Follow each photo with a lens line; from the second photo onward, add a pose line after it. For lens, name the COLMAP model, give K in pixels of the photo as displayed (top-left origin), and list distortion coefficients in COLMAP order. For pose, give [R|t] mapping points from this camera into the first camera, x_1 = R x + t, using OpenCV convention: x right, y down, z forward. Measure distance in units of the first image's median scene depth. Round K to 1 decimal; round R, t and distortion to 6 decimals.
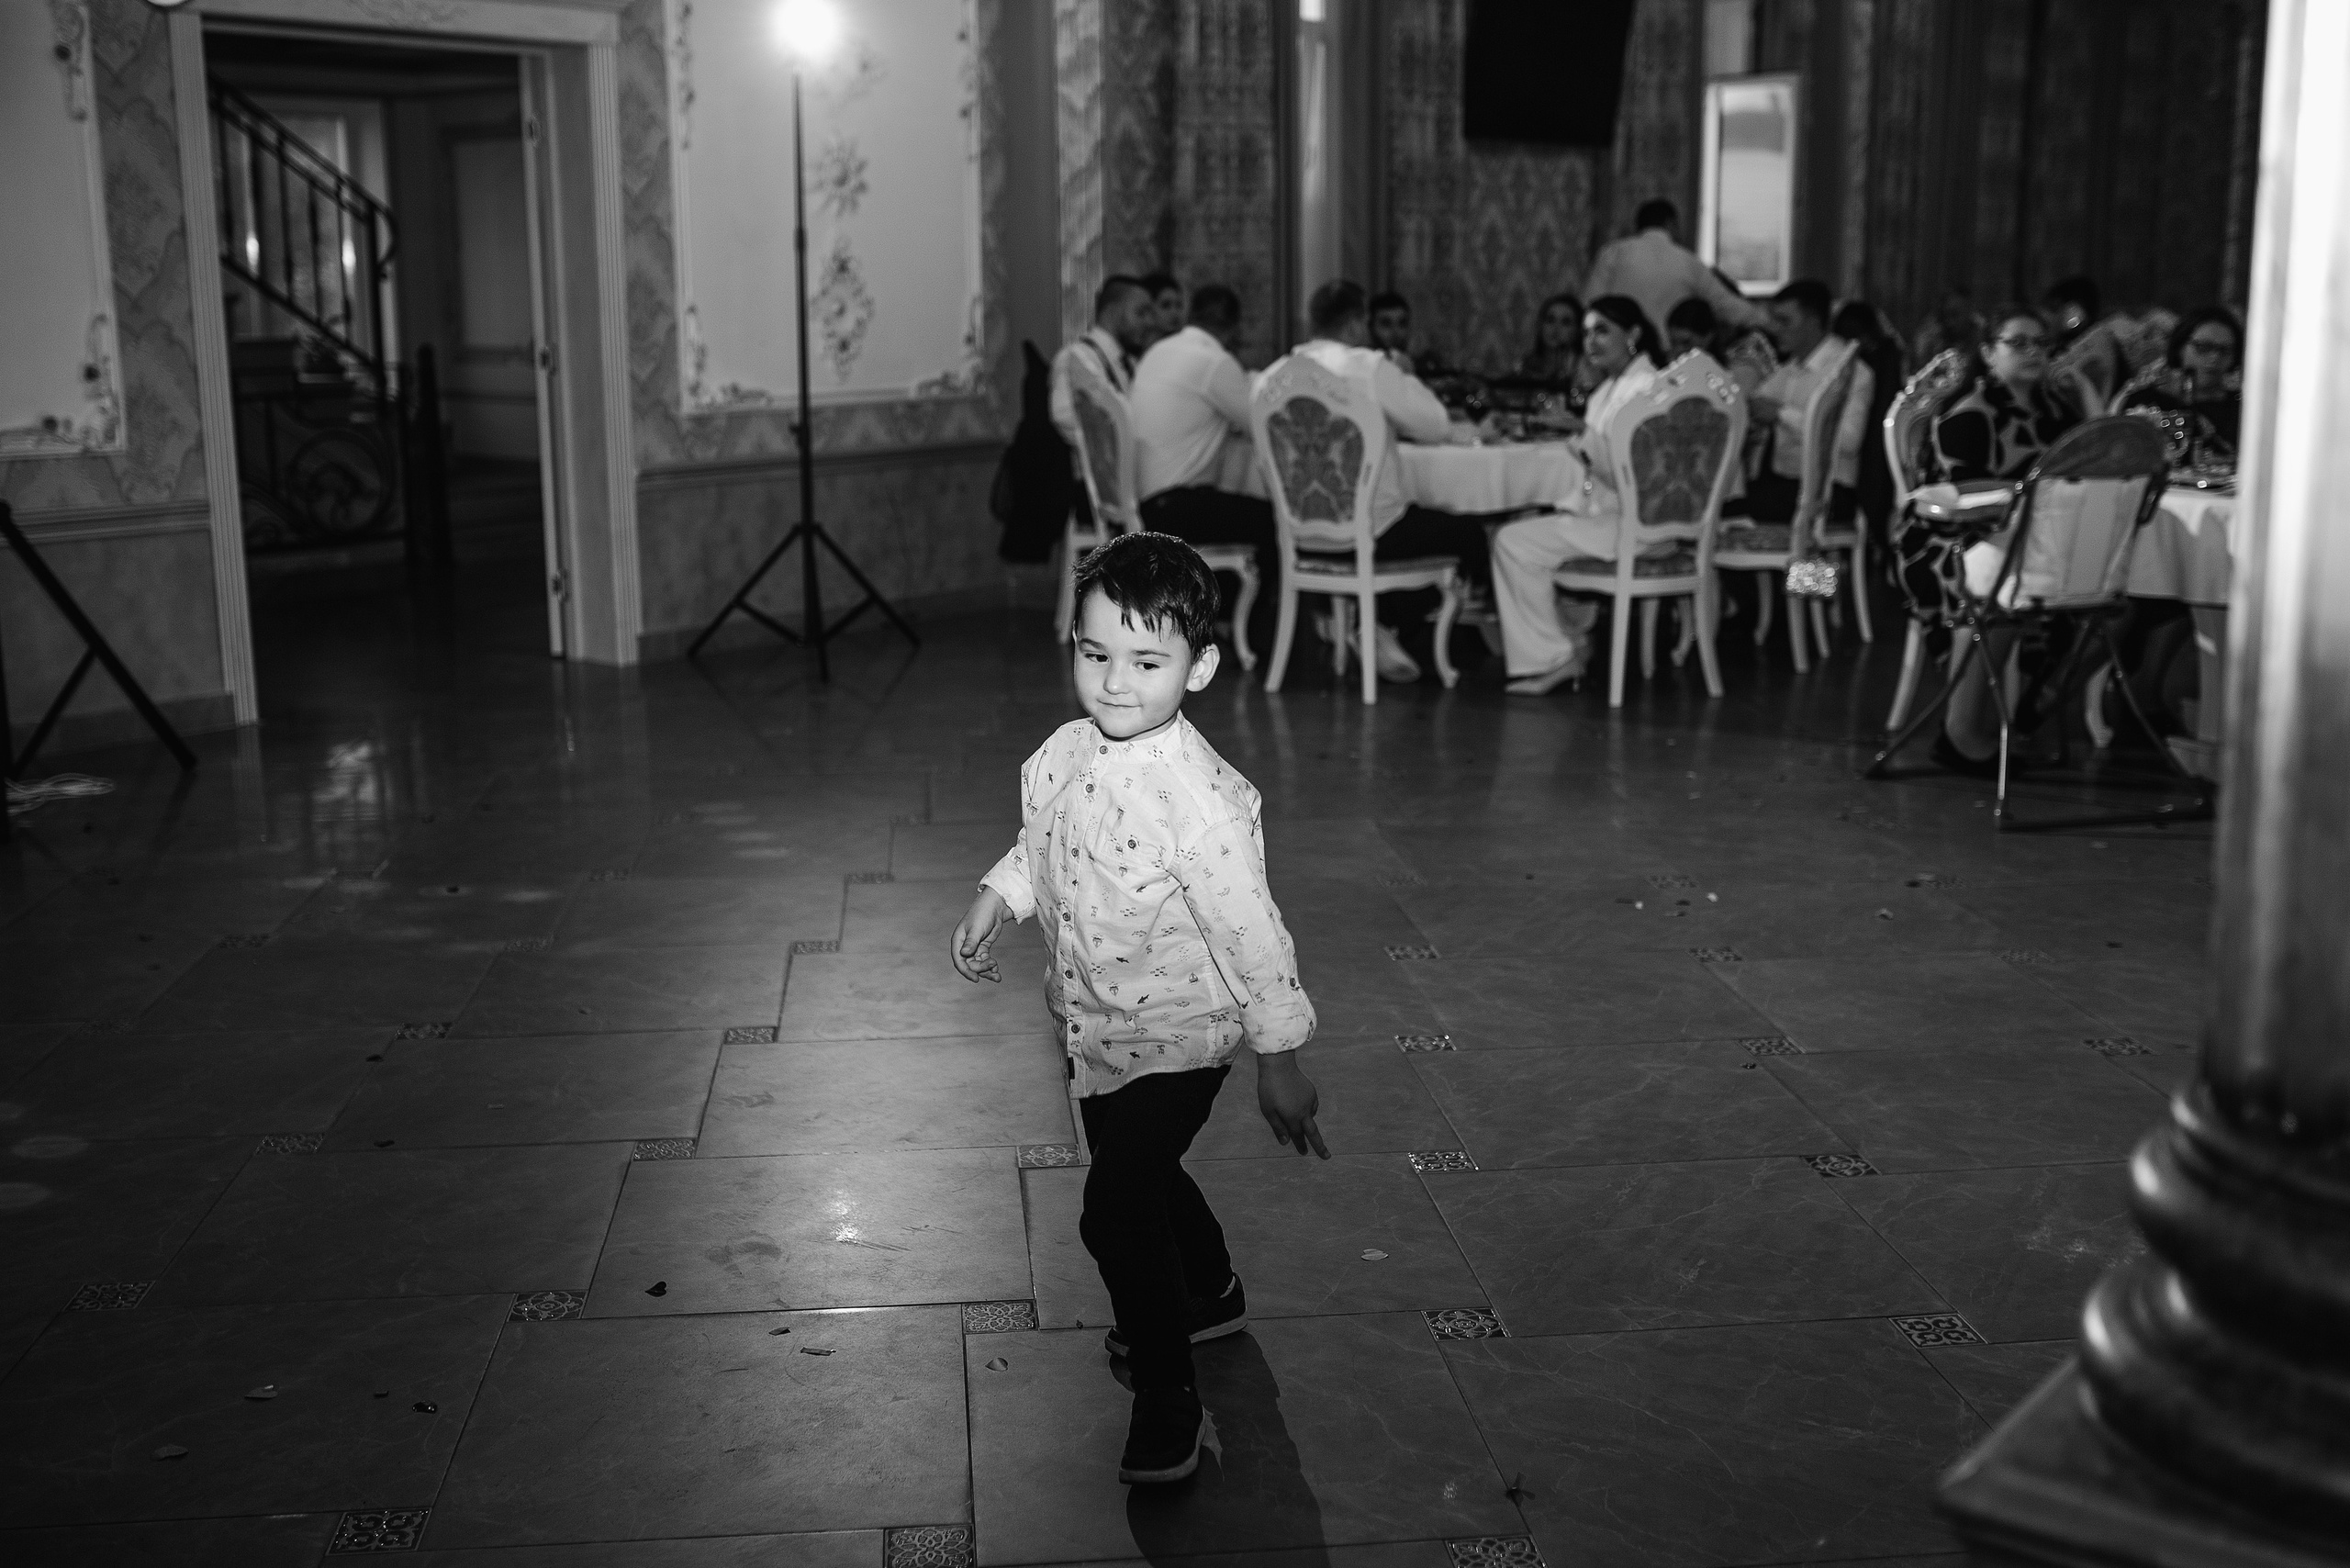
lens RADIAL K [[2433.9, 0, 1173.4], [0, 2433.9, 734.9], [0, 0, 1]] dist [-0.080951, 0.007725]
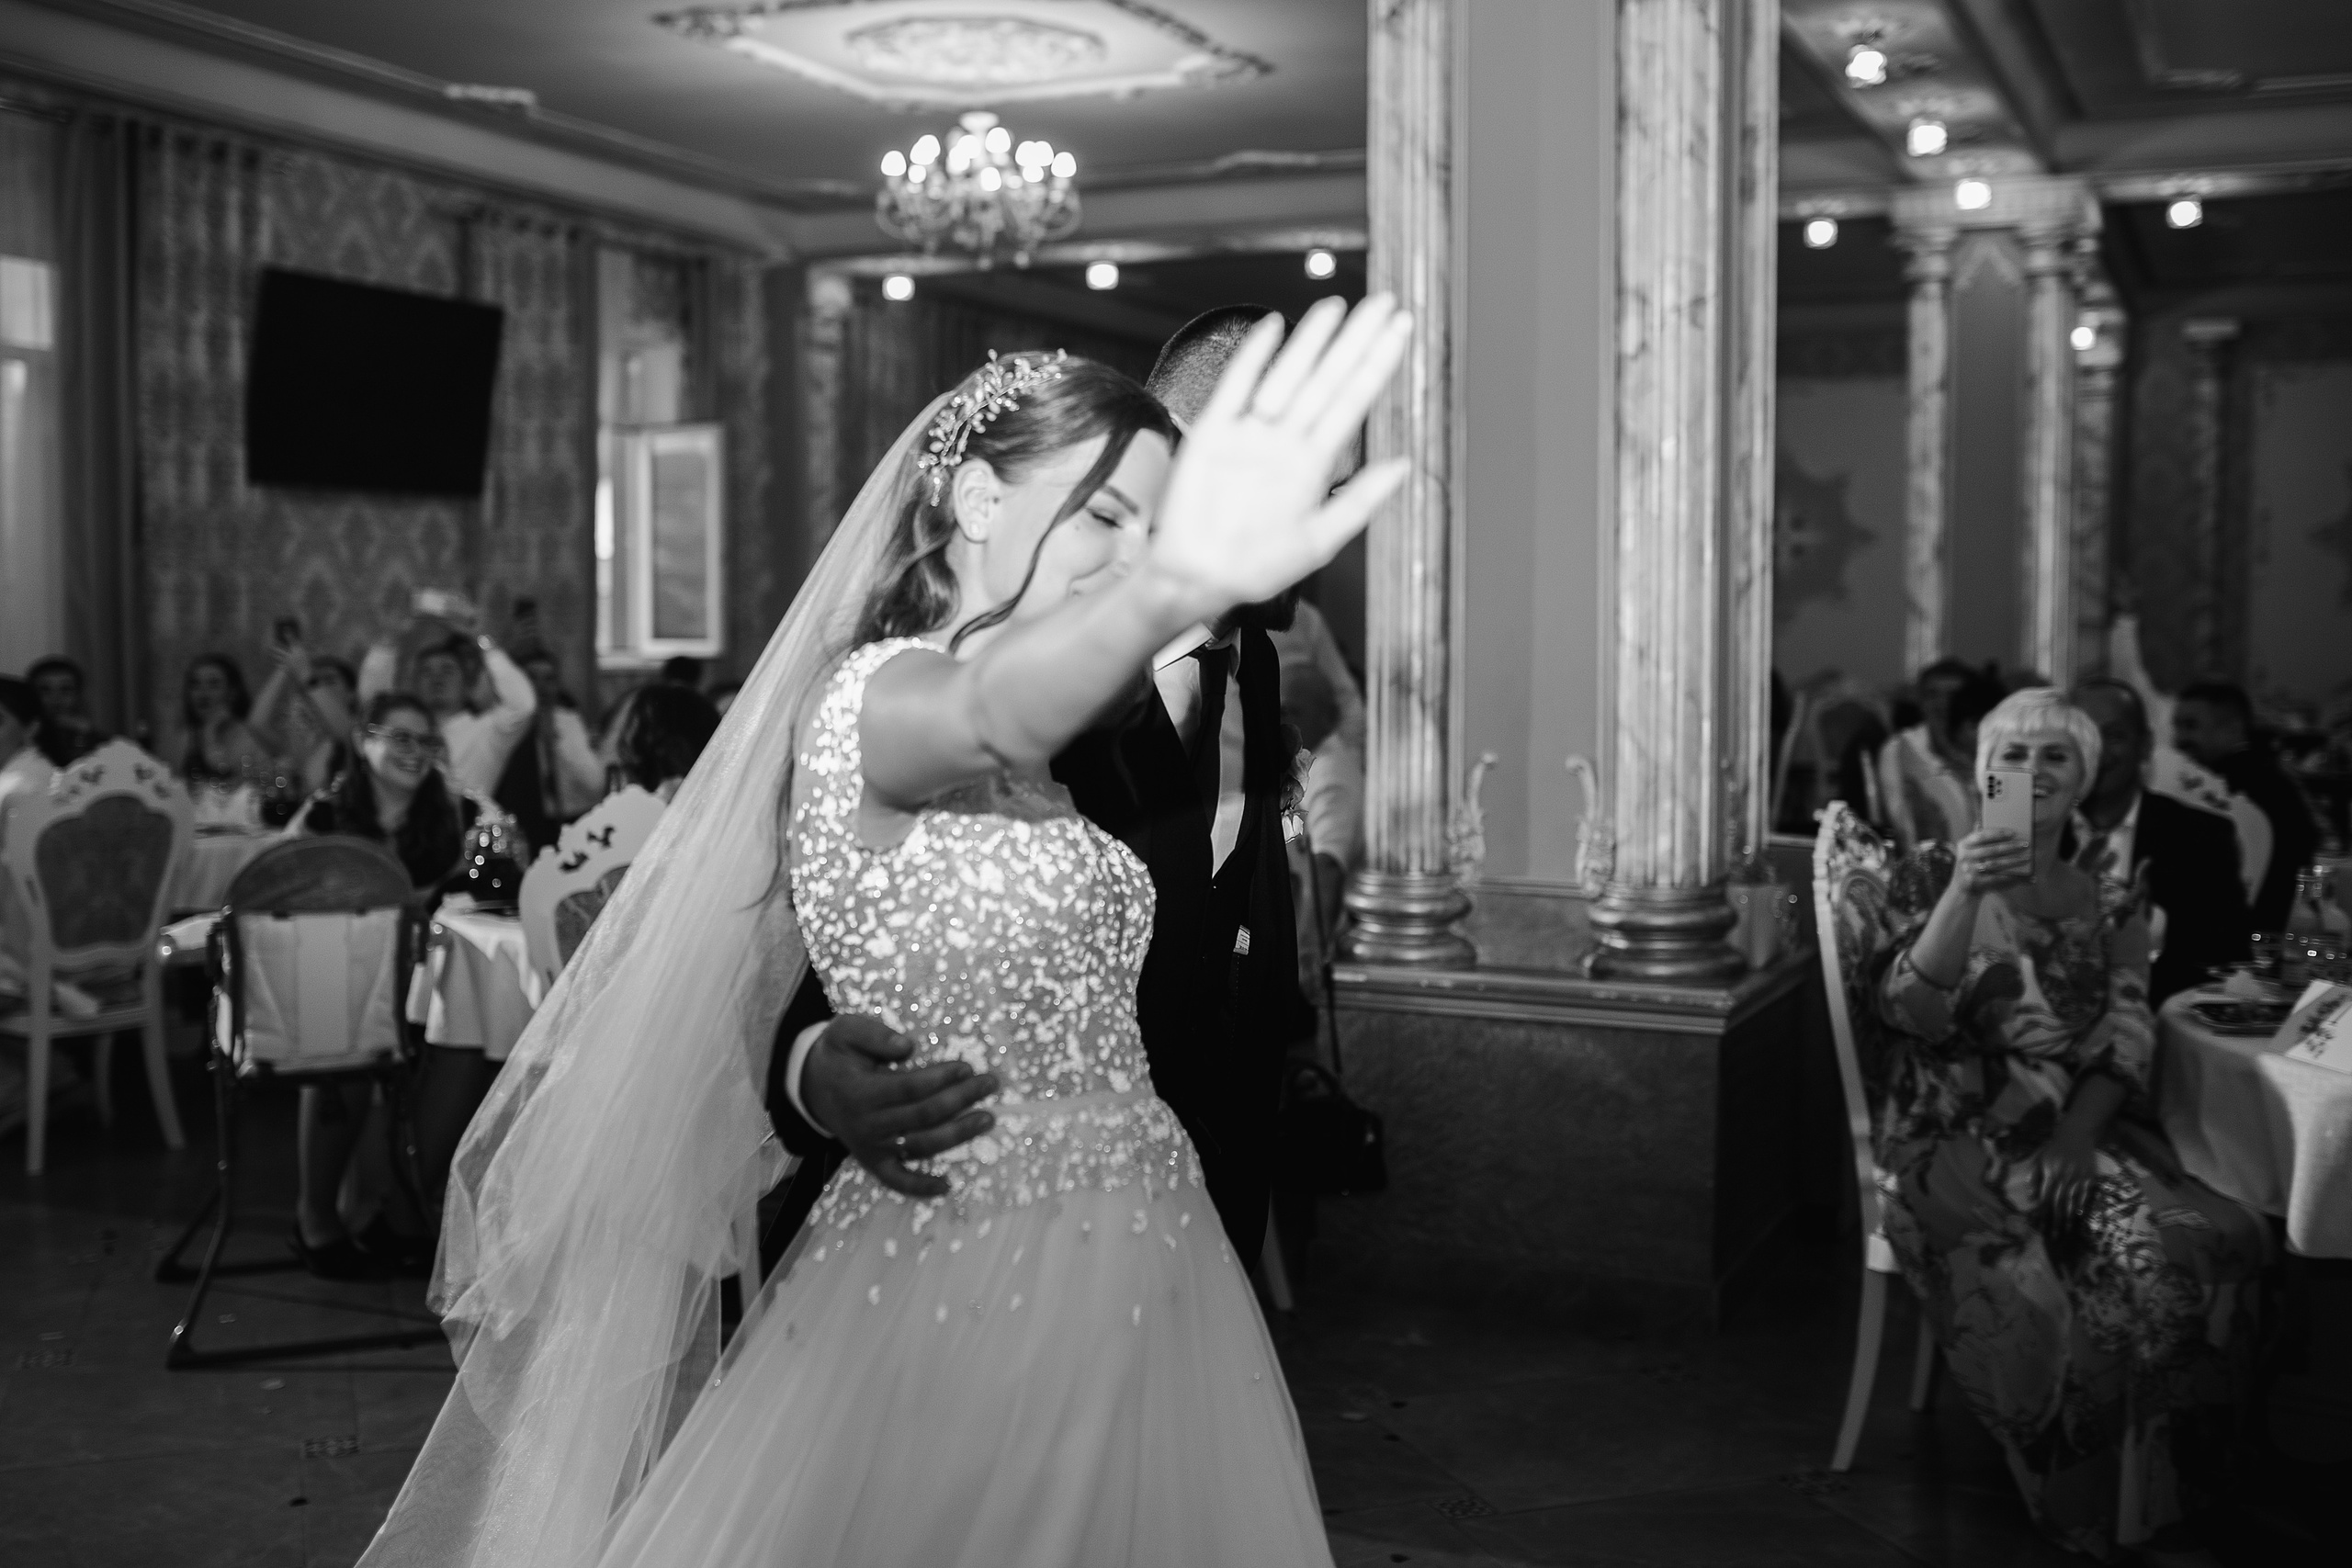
lens RADIAL K [[2435.6, 0, 1174.4], [0, 2435.6, 734.9], [0, 0, 1]] dist [-0.080951, 0.007725]
pose [[0.966039, 0.009407, 0.258223, 0.276215], [0.026813, 0.990293, -0.136386, -0.029361], [-0.257000, 0.138678, 0.956410, 0.089039]]
